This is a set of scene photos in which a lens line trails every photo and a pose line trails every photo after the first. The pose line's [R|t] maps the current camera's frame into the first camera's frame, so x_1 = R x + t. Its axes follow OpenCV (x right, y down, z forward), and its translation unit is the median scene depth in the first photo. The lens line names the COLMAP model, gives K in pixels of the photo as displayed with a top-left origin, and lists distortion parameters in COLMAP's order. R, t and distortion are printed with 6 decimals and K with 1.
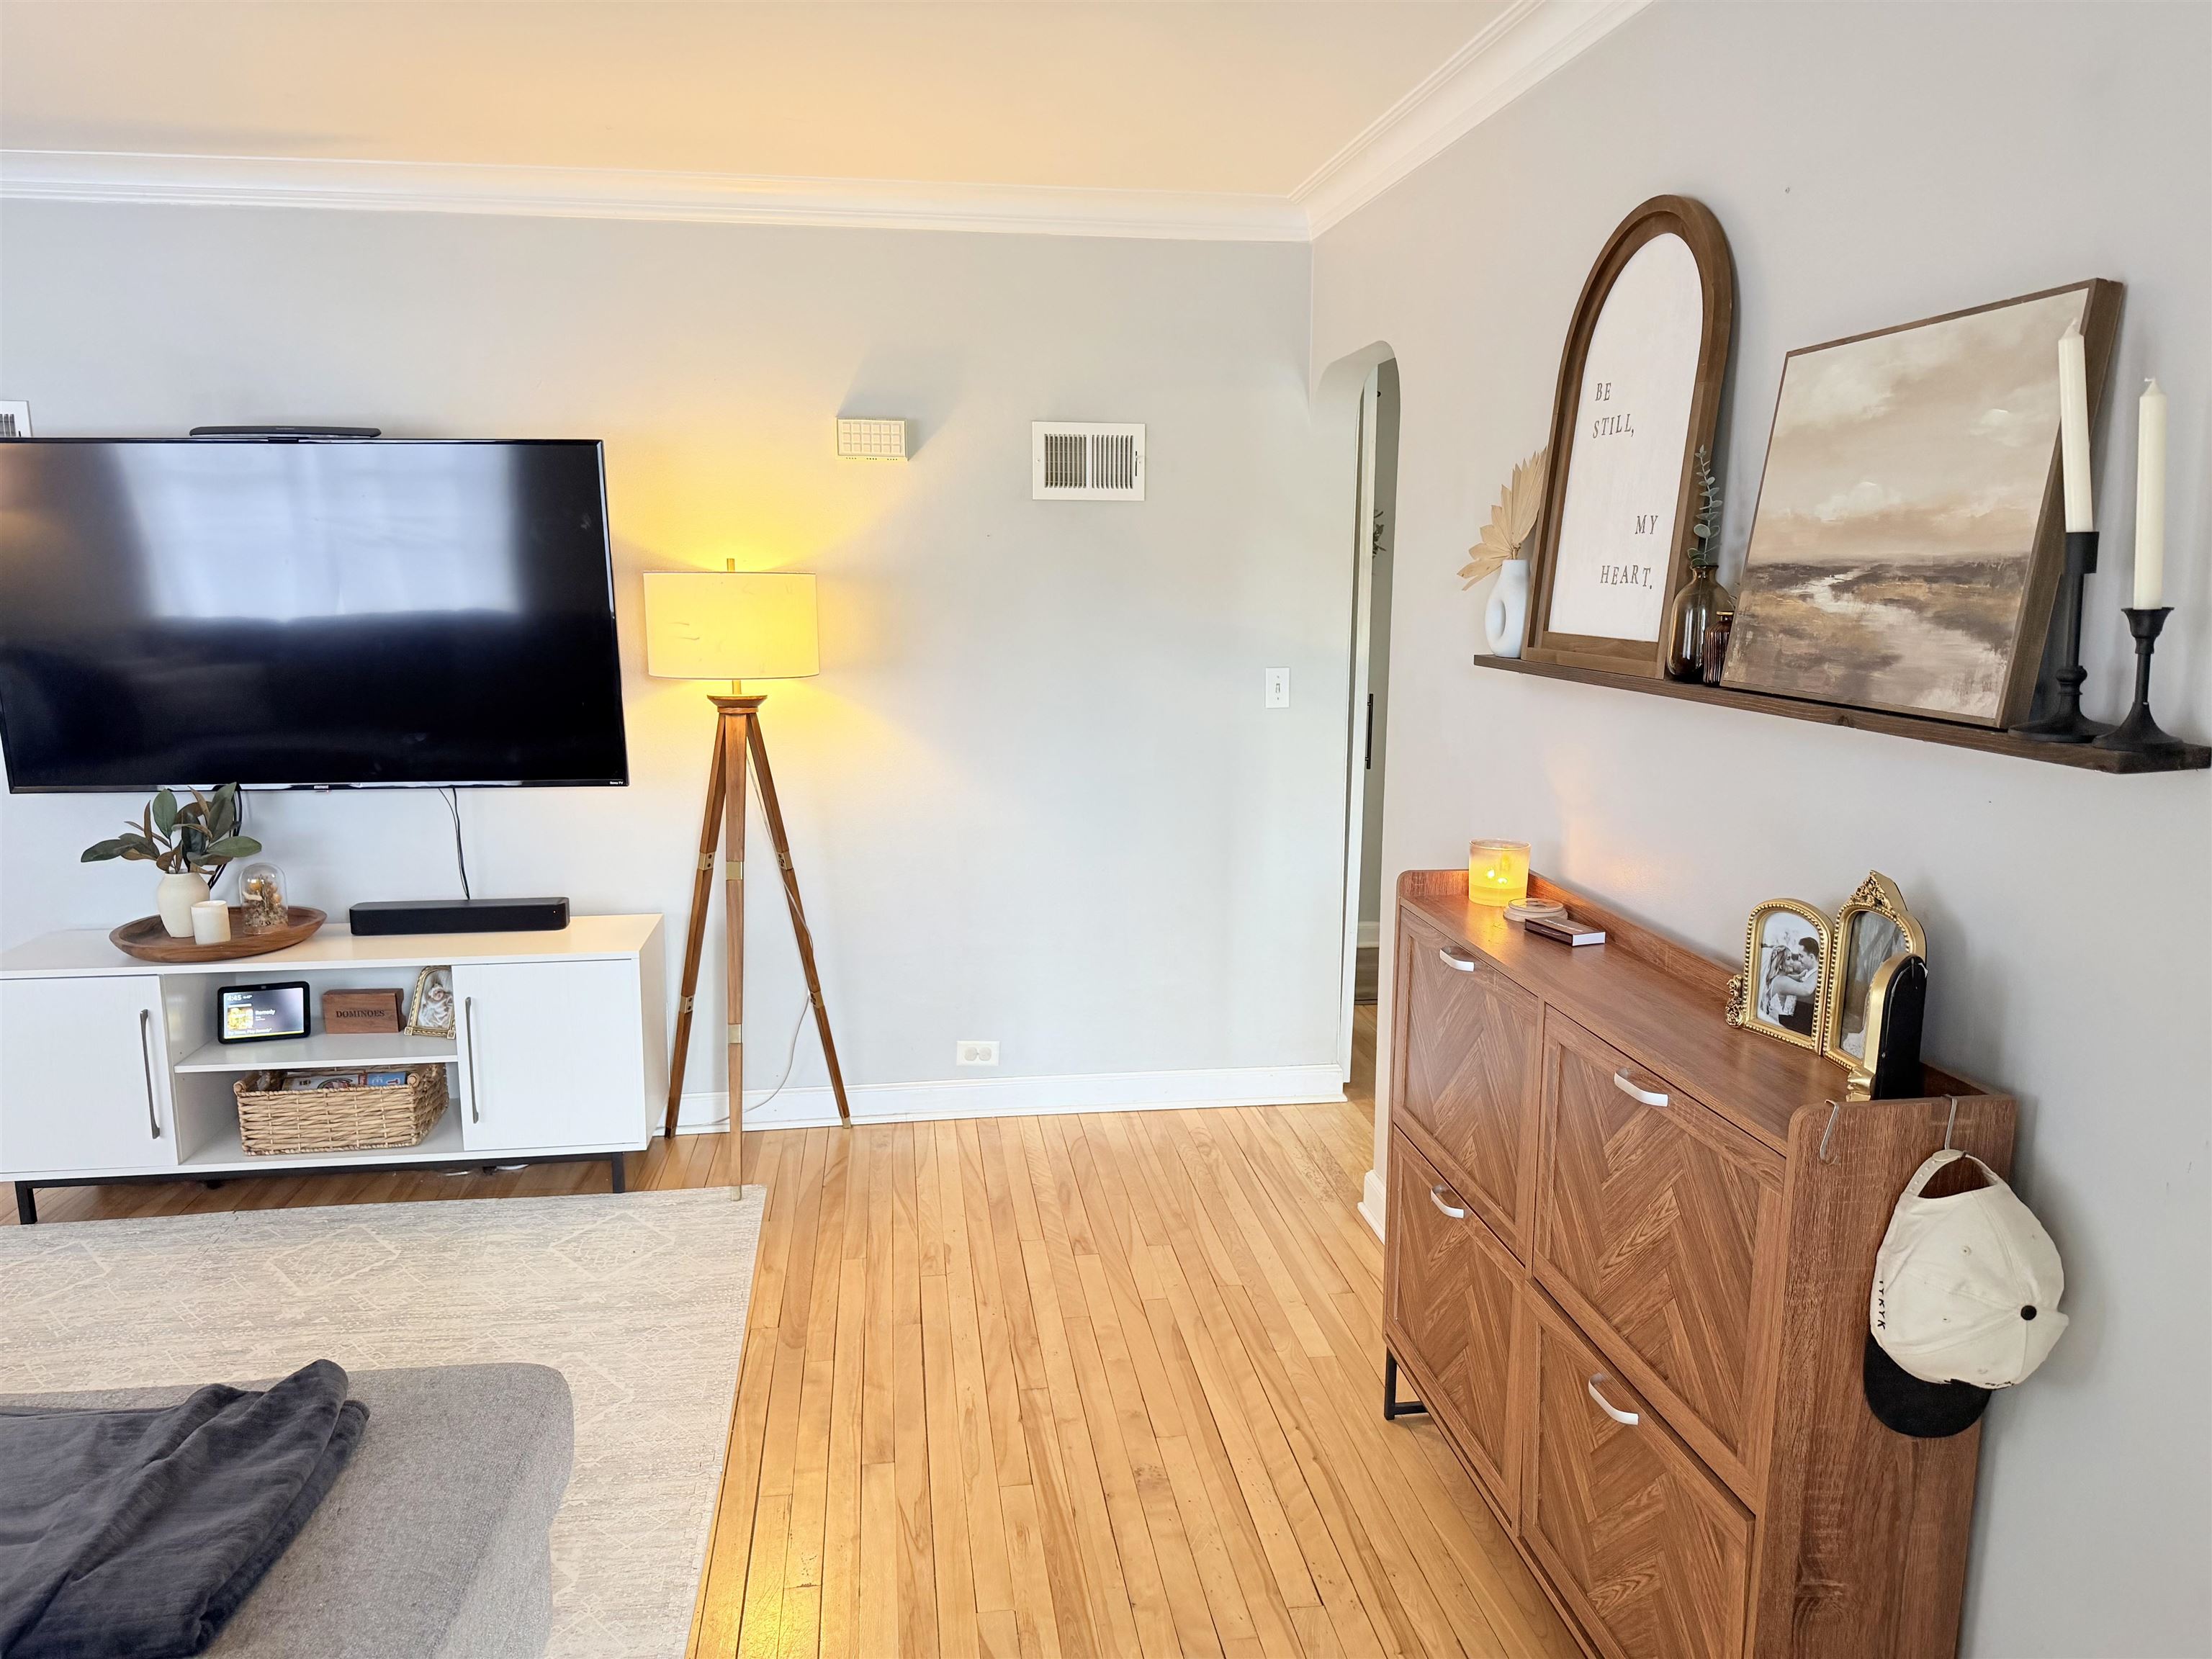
lens RADIAL K [[1538.5, 0, 1105.9], [0, 1538.5, 830.2], [0, 0, 1]] dist [-0.002327, -0.000755]
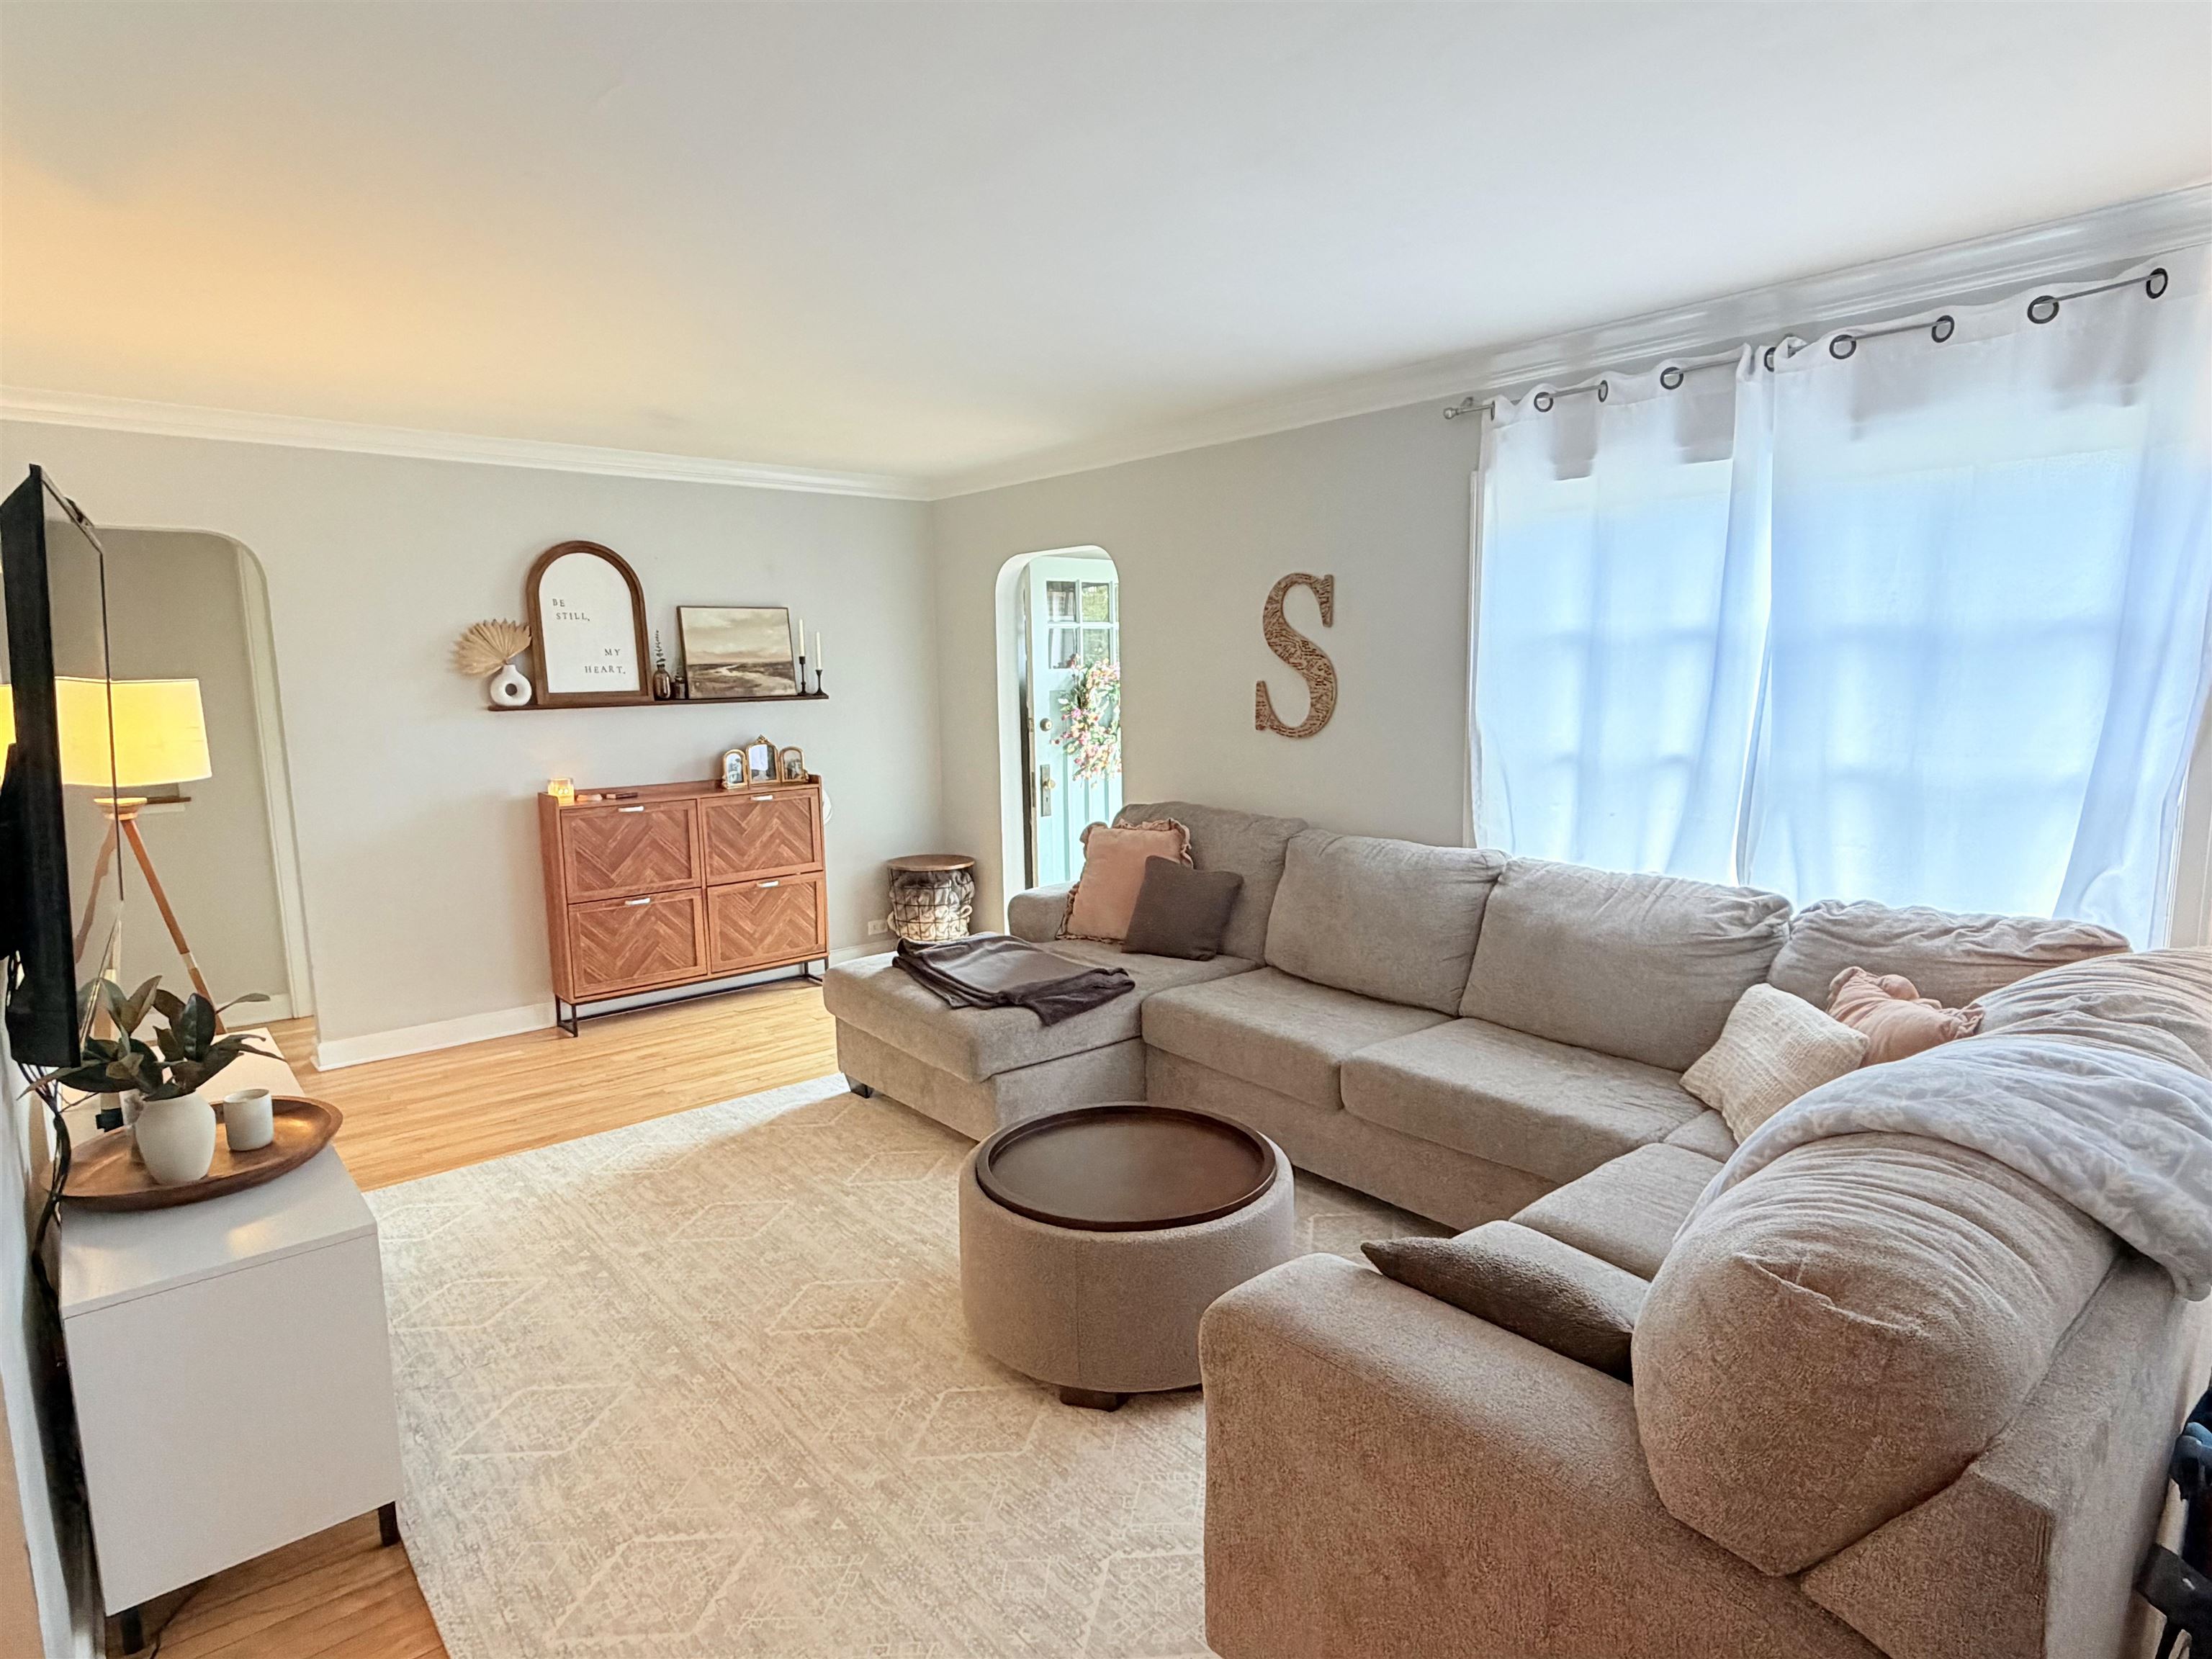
lens RADIAL K [[1220.4, 0, 1105.1], [0, 1220.4, 837.4], [0, 0, 1]] dist [-0.000532, -0.000062]
pose [[-0.538643, -0.111818, 0.835081, -2.804827], [0.157297, 0.960381, 0.230056, -0.320498], [-0.827720, 0.255274, -0.499714, 1.922562]]
